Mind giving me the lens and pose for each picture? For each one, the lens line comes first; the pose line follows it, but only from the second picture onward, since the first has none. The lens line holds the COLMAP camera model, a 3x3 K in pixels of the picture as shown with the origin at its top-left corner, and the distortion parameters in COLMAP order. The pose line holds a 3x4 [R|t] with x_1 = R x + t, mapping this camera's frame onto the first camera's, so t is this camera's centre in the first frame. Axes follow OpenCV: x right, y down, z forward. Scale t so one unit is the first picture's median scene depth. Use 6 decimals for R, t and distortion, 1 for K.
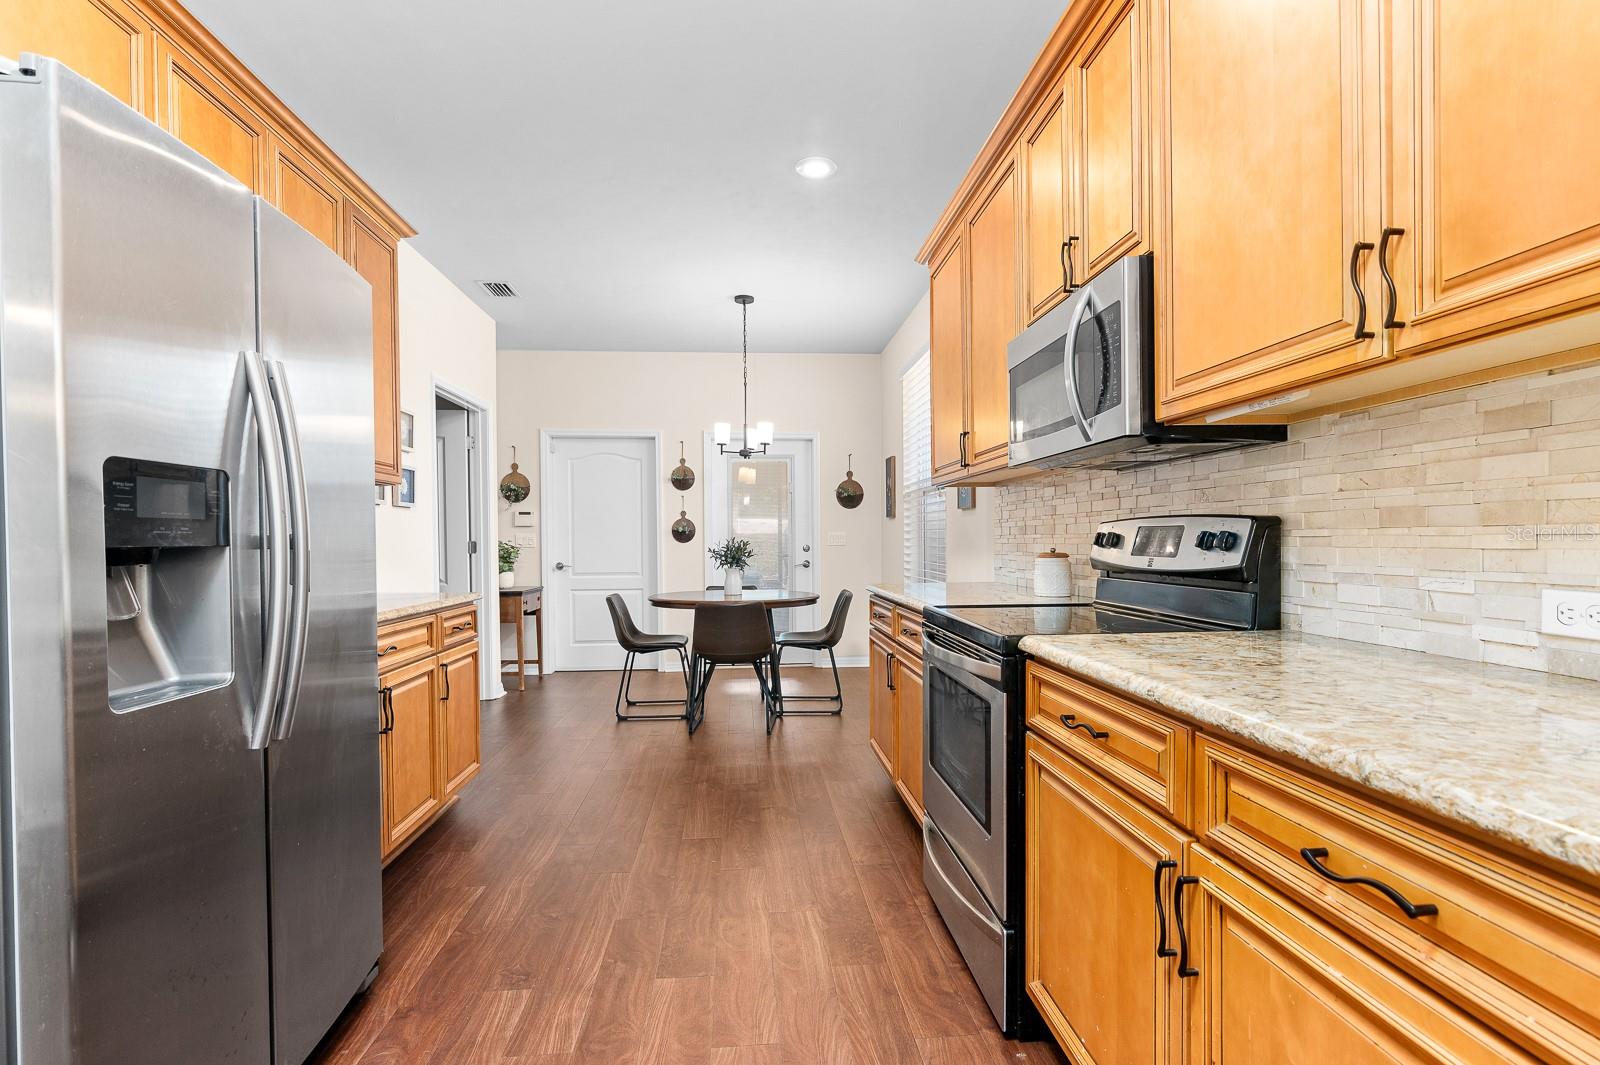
lens RADIAL K [[756.4, 0, 809.5], [0, 756.4, 548.7], [0, 0, 1]] dist [-0.001852, 0.001144]
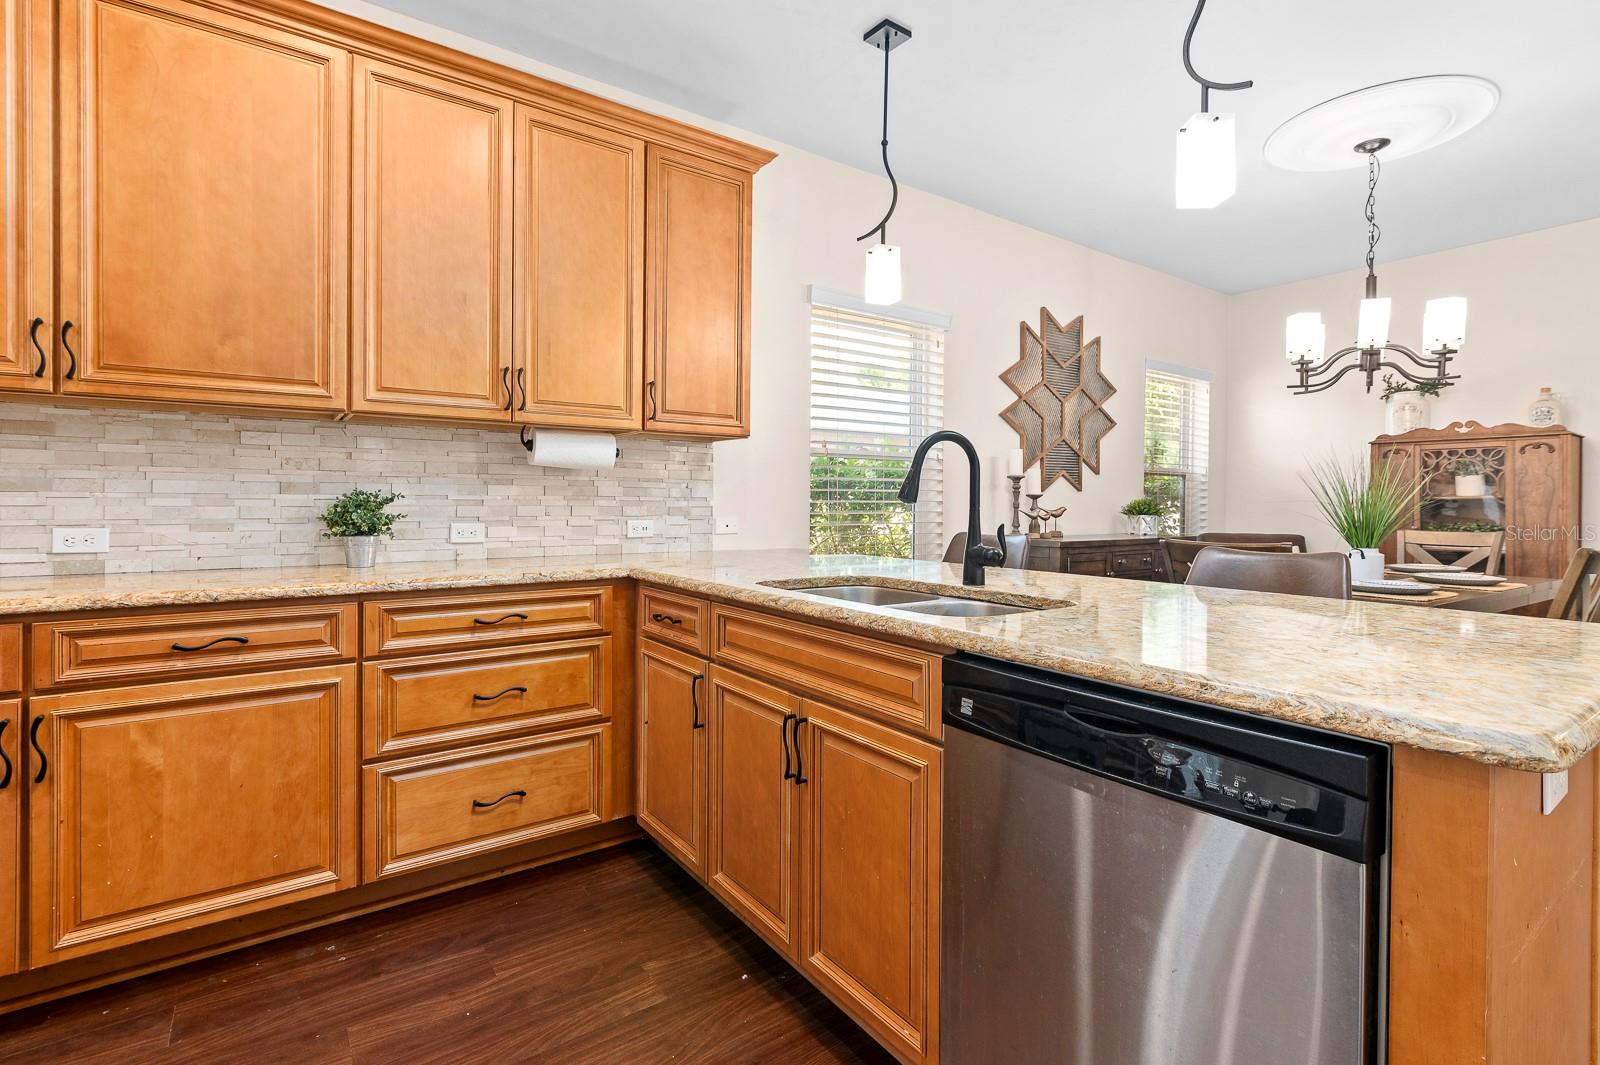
lens RADIAL K [[756.4, 0, 811.8], [0, 756.4, 503.7], [0, 0, 1]] dist [-0.001852, 0.001144]
pose [[-0.507332, 0.004138, 0.861741, -0.982040], [0.008971, 0.999960, 0.000480, 0.007543], [-0.861704, 0.007974, -0.507349, 0.248675]]
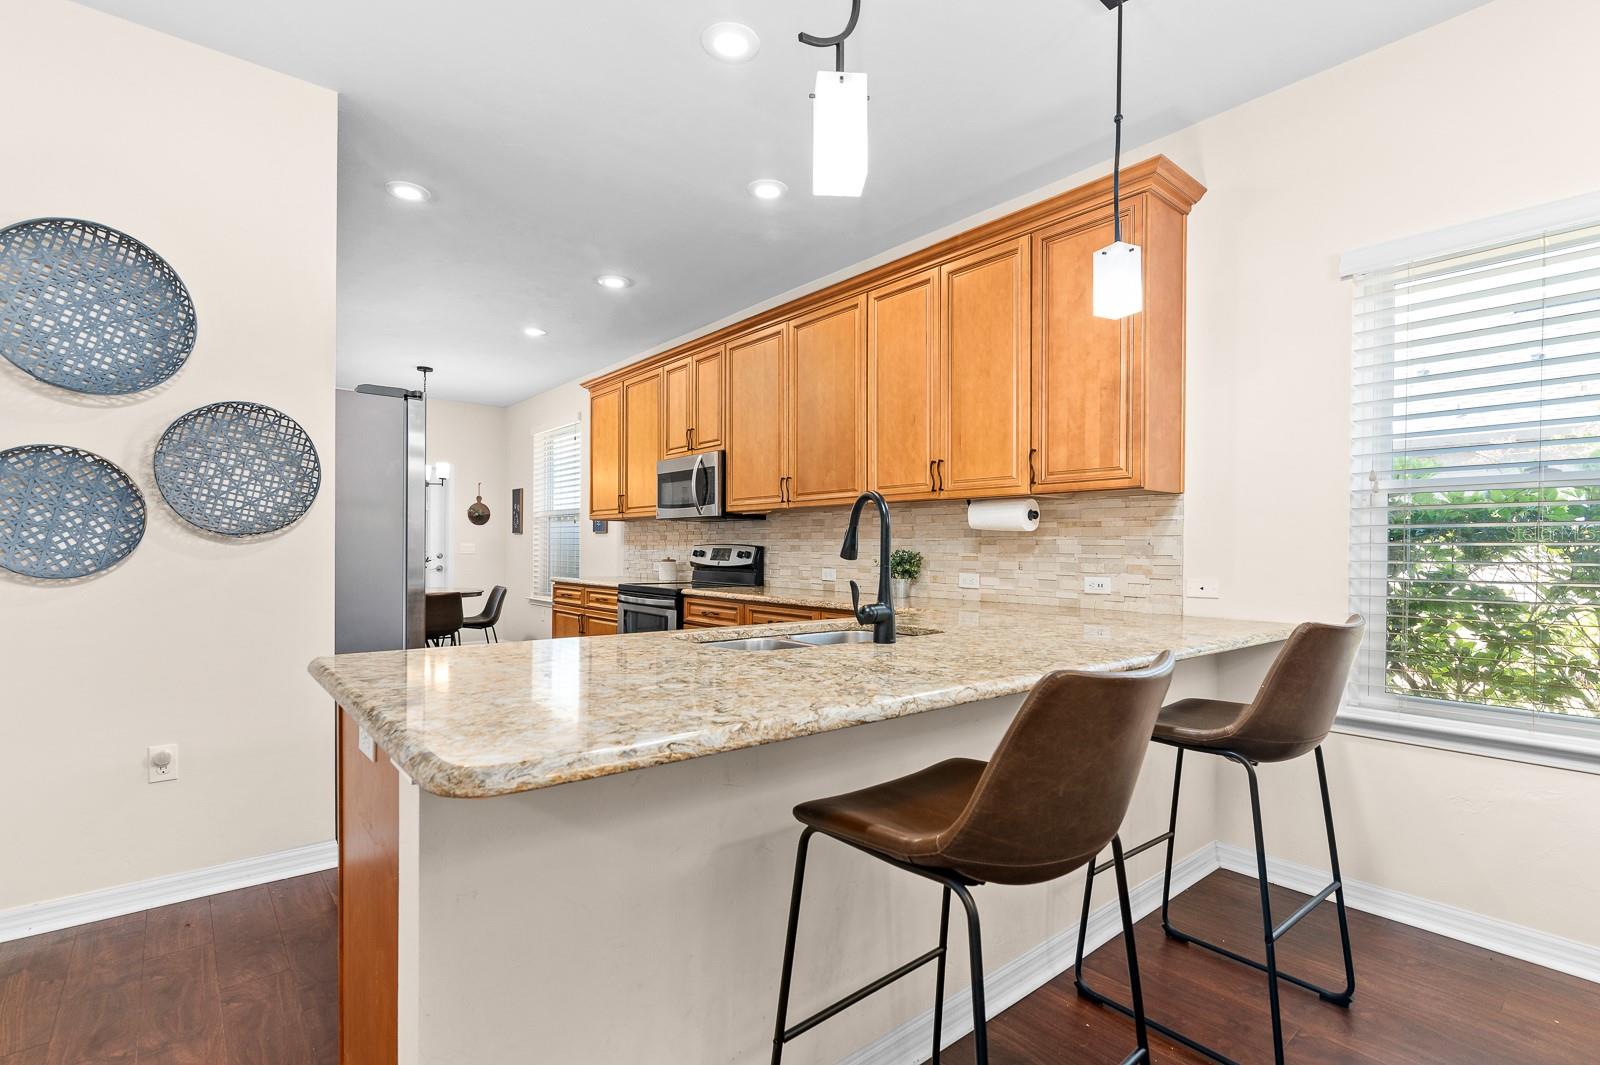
lens RADIAL K [[756.4, 0, 790.0], [0, 756.4, 556.6], [0, 0, 1]] dist [-0.001852, 0.001144]
pose [[0.829475, 0.011474, 0.558426, -0.877513], [-0.009651, 0.999934, -0.006211, 0.012596], [-0.558460, -0.000237, 0.829531, -1.405734]]
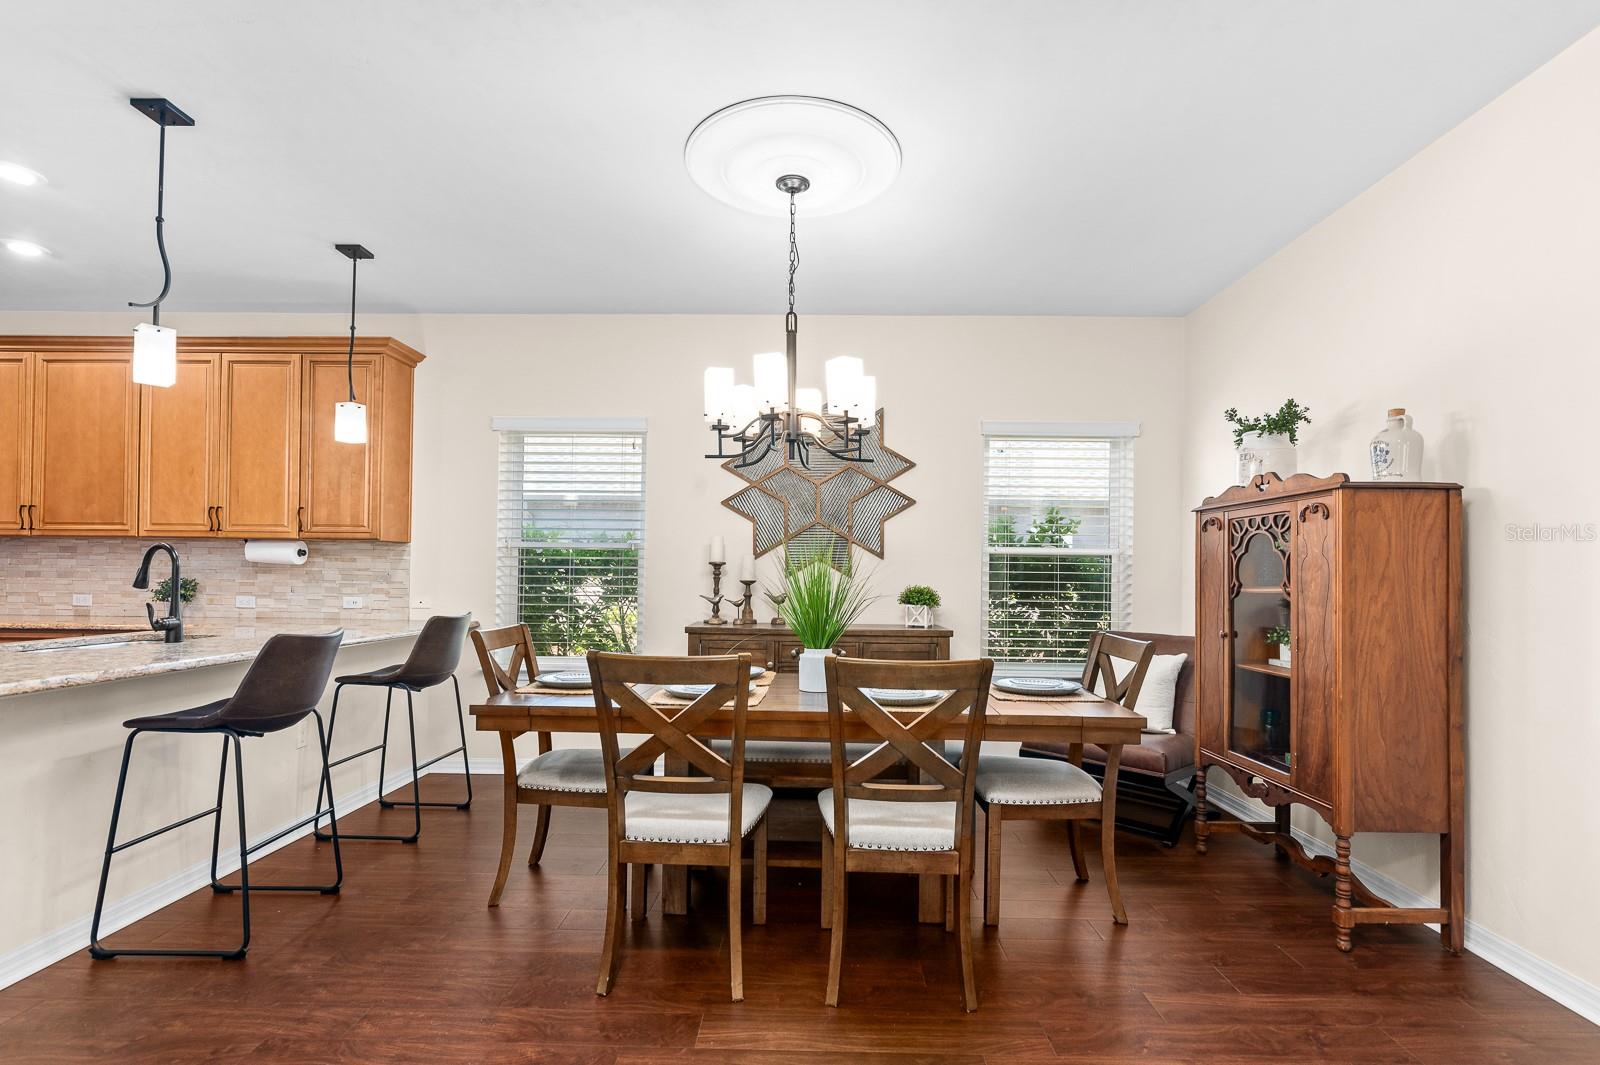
lens RADIAL K [[756.4, 0, 810.2], [0, 756.4, 560.7], [0, 0, 1]] dist [-0.001852, 0.001144]
pose [[0.112104, 0.030283, 0.993235, -1.689998], [-0.001477, 0.999539, -0.030309, -0.005037], [-0.993695, 0.001931, 0.112097, -2.190608]]
